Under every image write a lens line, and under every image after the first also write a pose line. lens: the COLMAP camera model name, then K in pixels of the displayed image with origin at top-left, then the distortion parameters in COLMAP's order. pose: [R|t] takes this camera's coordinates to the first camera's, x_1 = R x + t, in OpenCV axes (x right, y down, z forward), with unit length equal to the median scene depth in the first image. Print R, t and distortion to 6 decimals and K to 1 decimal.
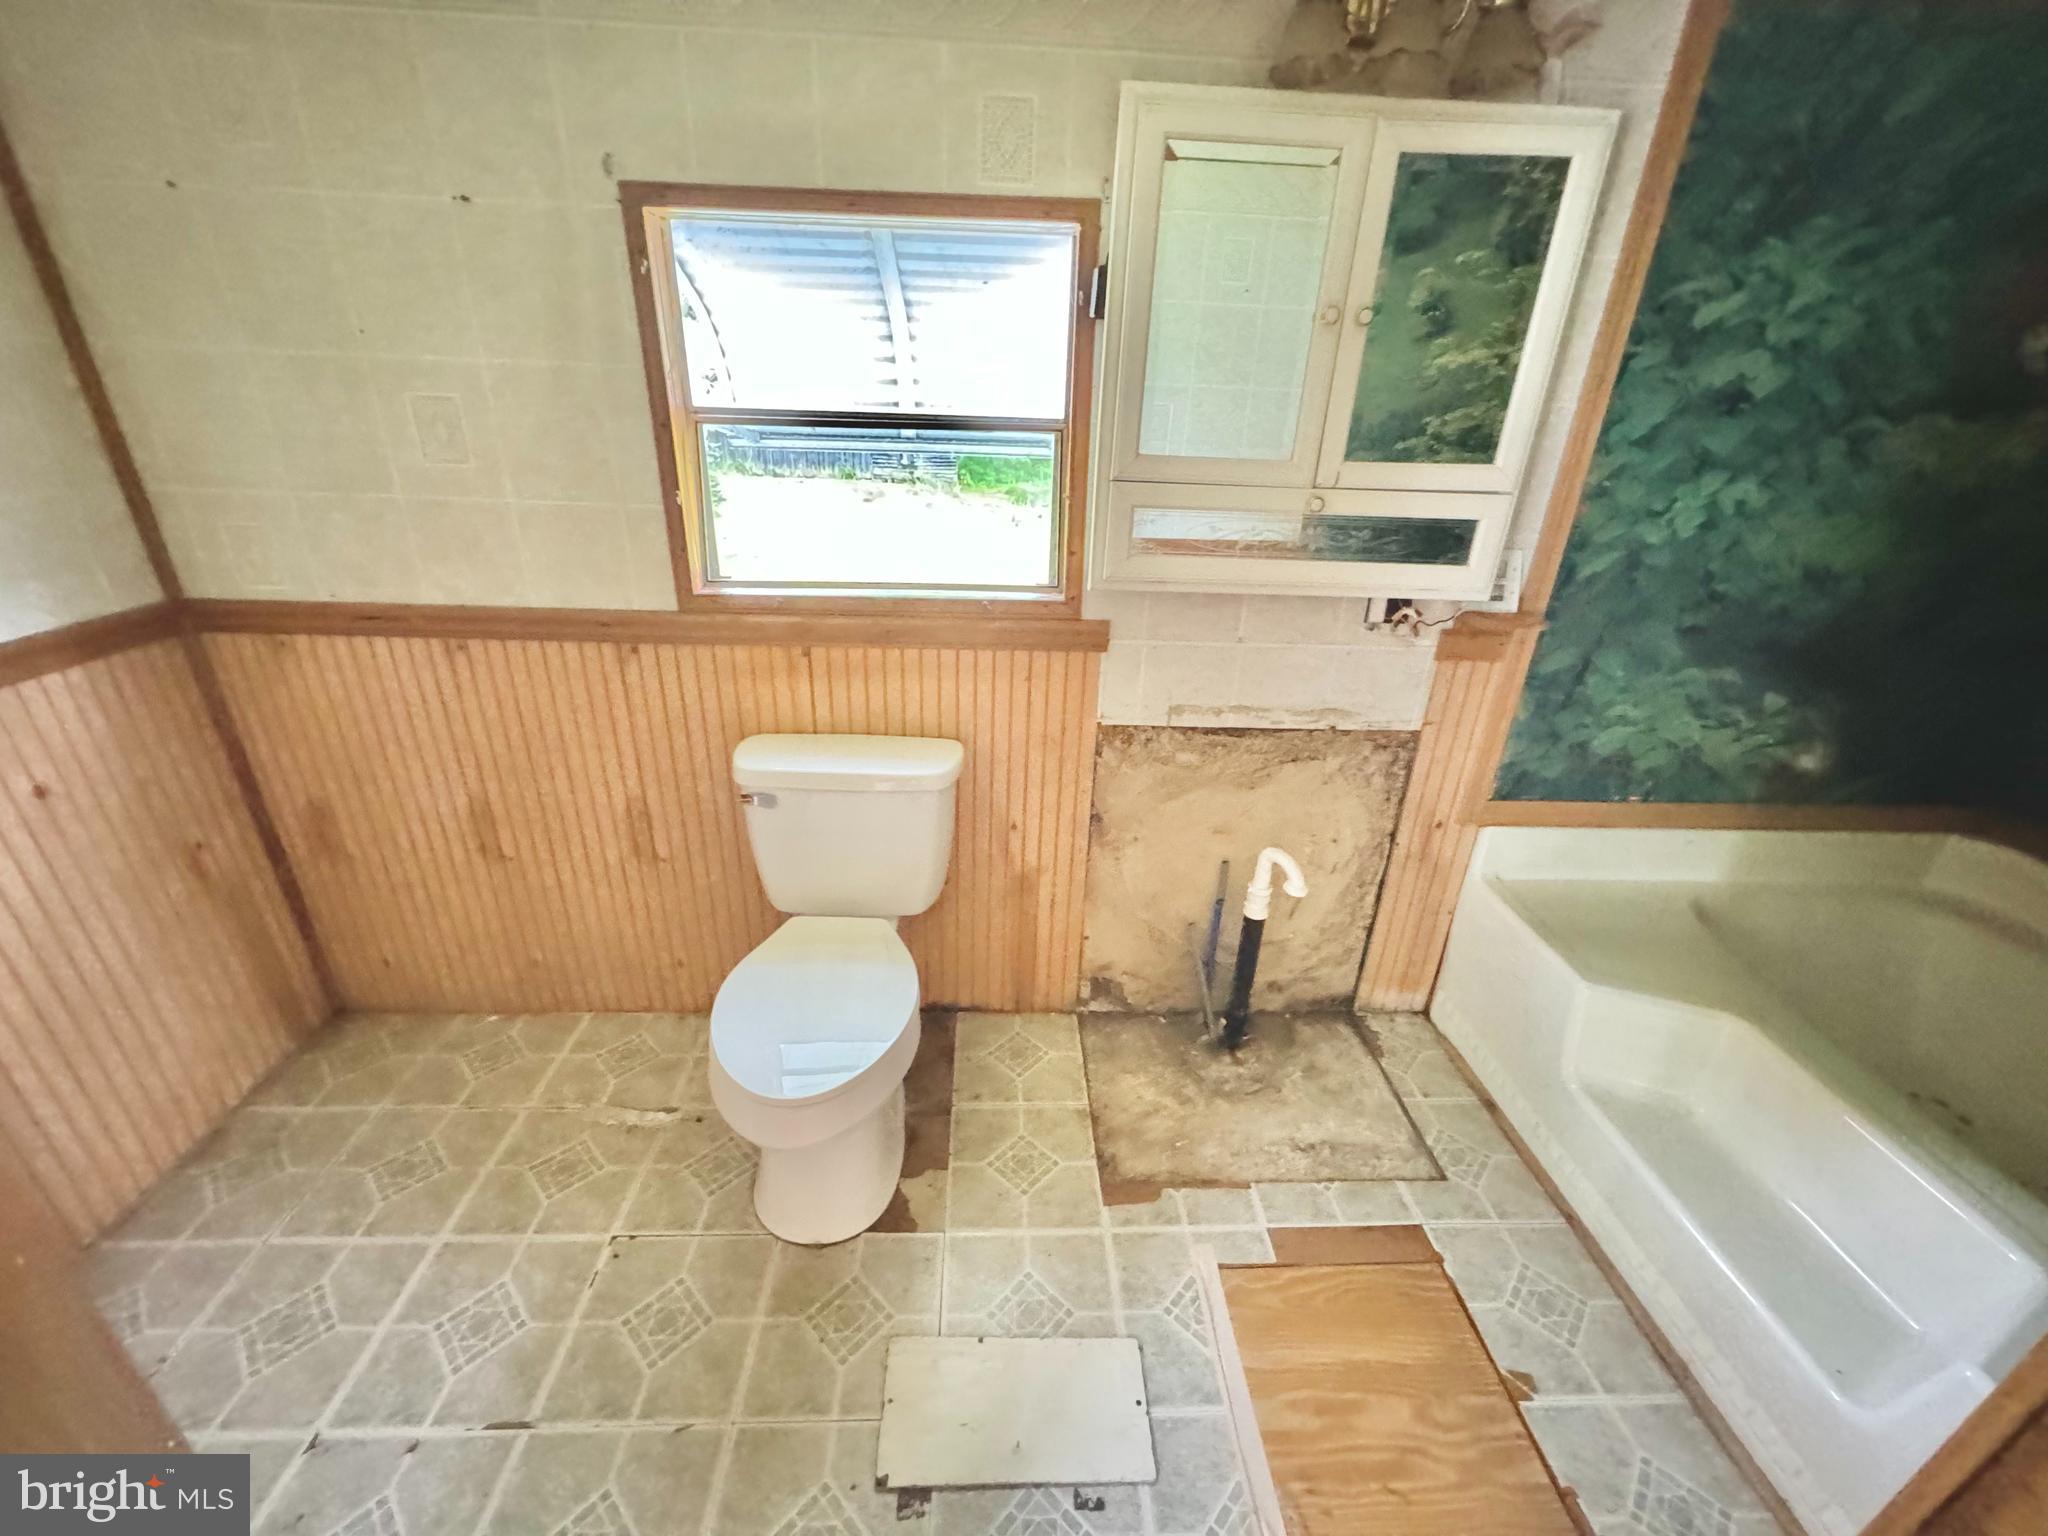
lens RADIAL K [[814.9, 0, 1029.2], [0, 814.9, 763.7], [0, 0, 1]] dist [-0.005059, 0.000416]
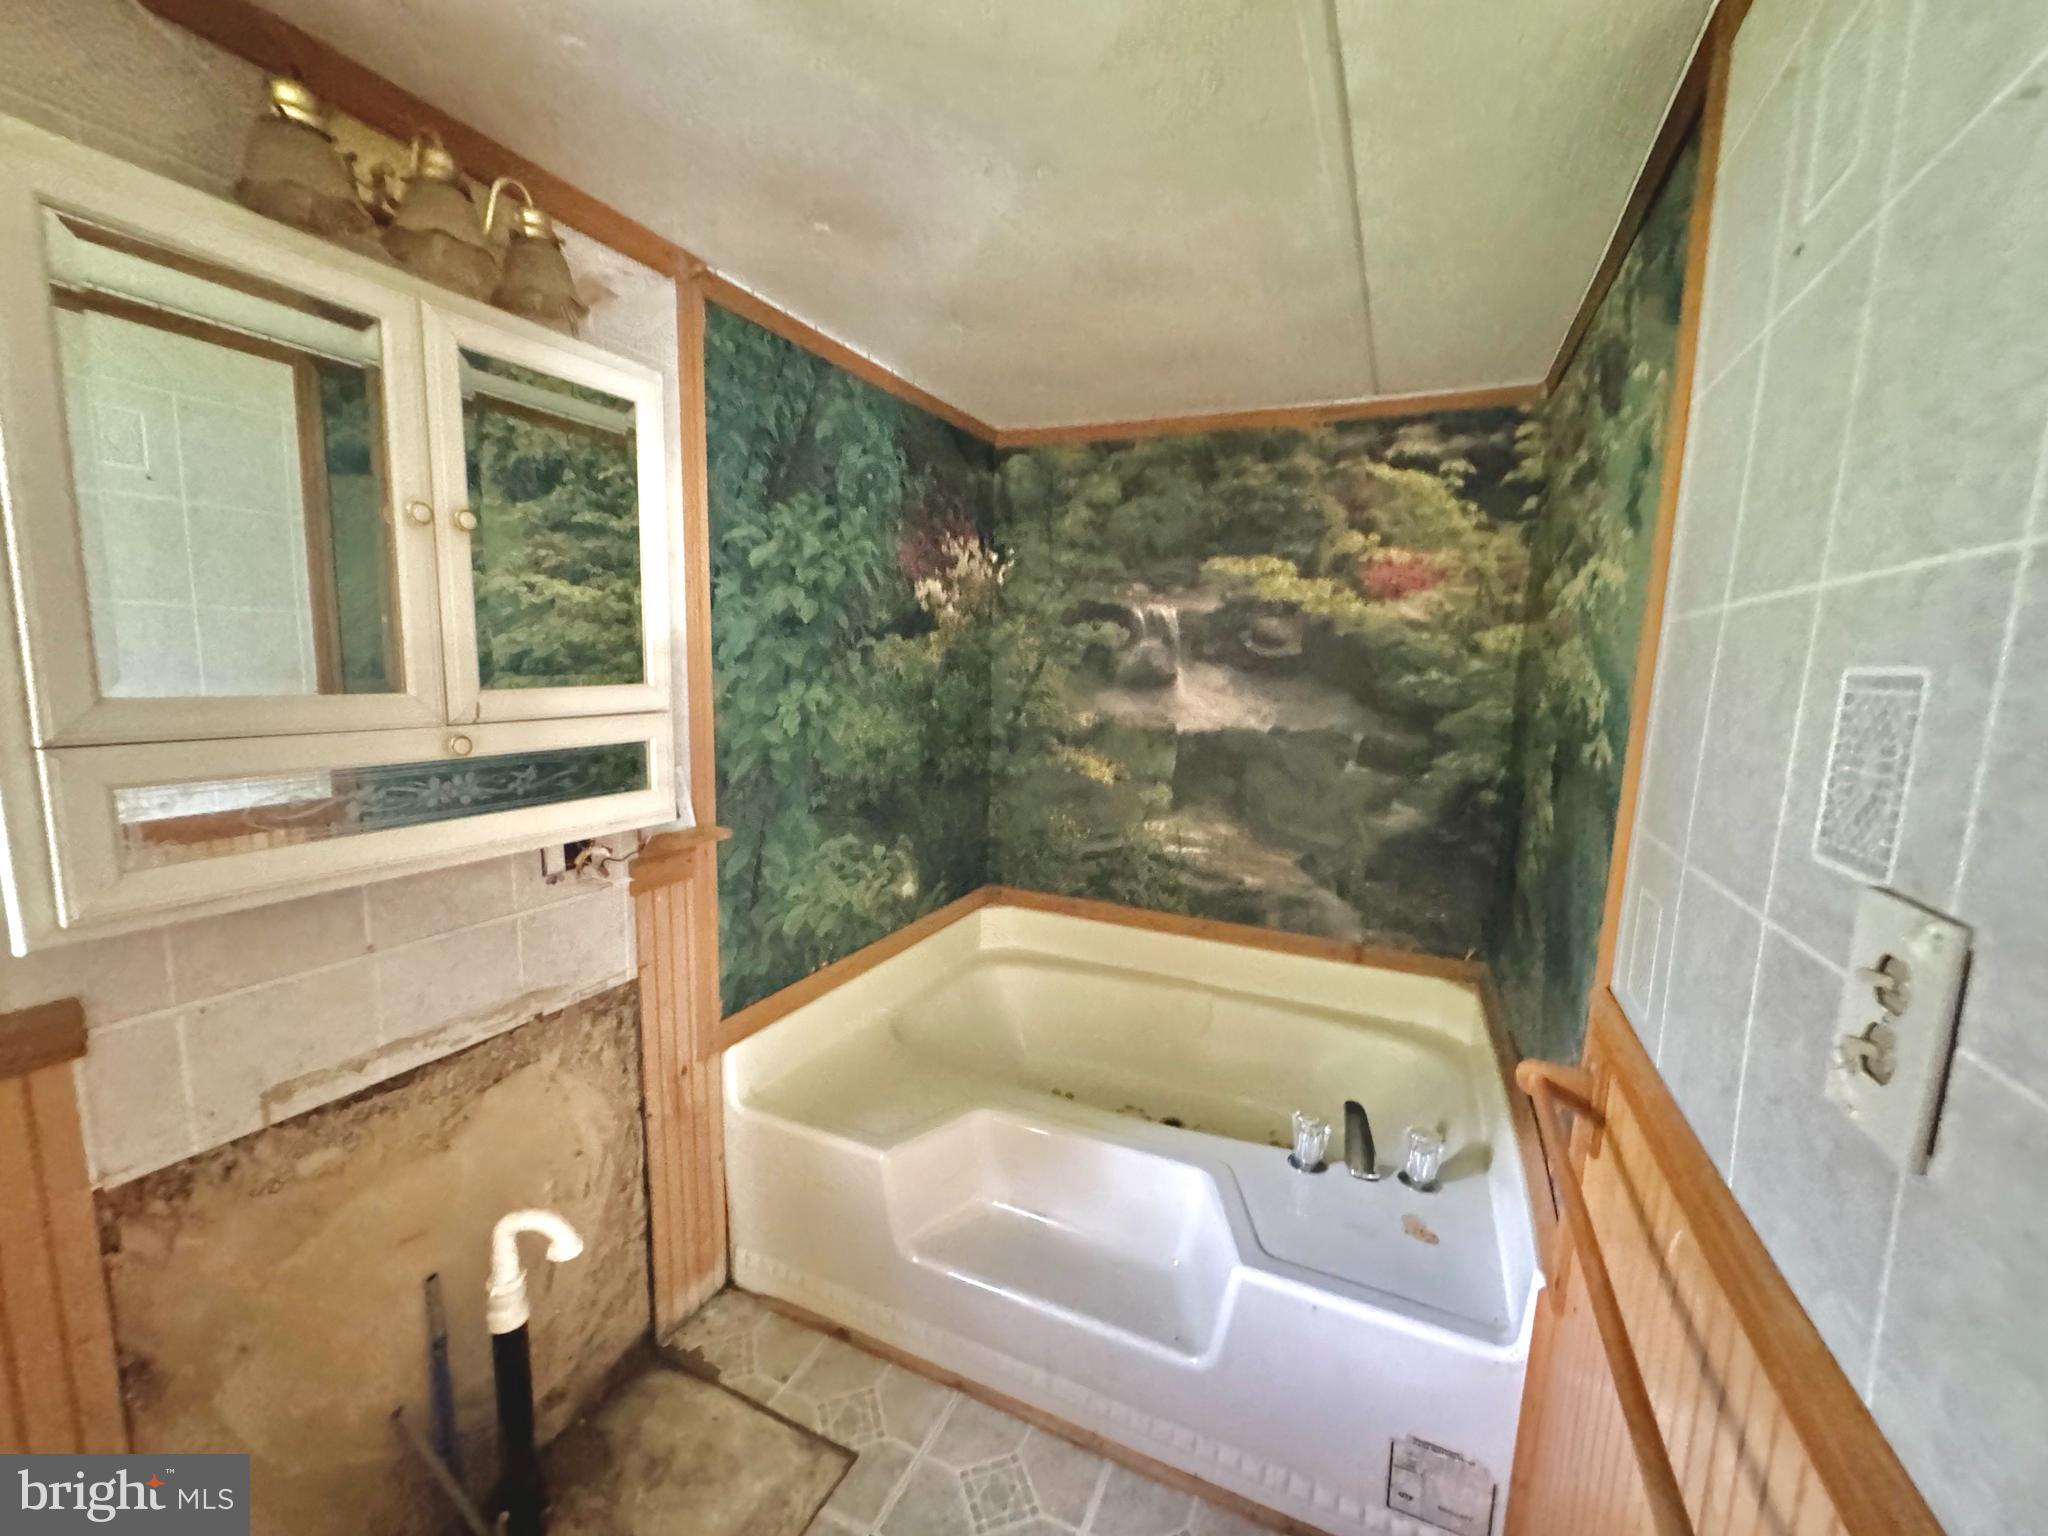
lens RADIAL K [[814.9, 0, 1022.8], [0, 814.9, 767.8], [0, 0, 1]] dist [-0.005059, 0.000416]
pose [[0.458251, -0.140435, 0.877658, -0.057242], [0.357246, 0.933269, -0.037195, -0.071249], [-0.813868, 0.330585, 0.477842, 0.187203]]
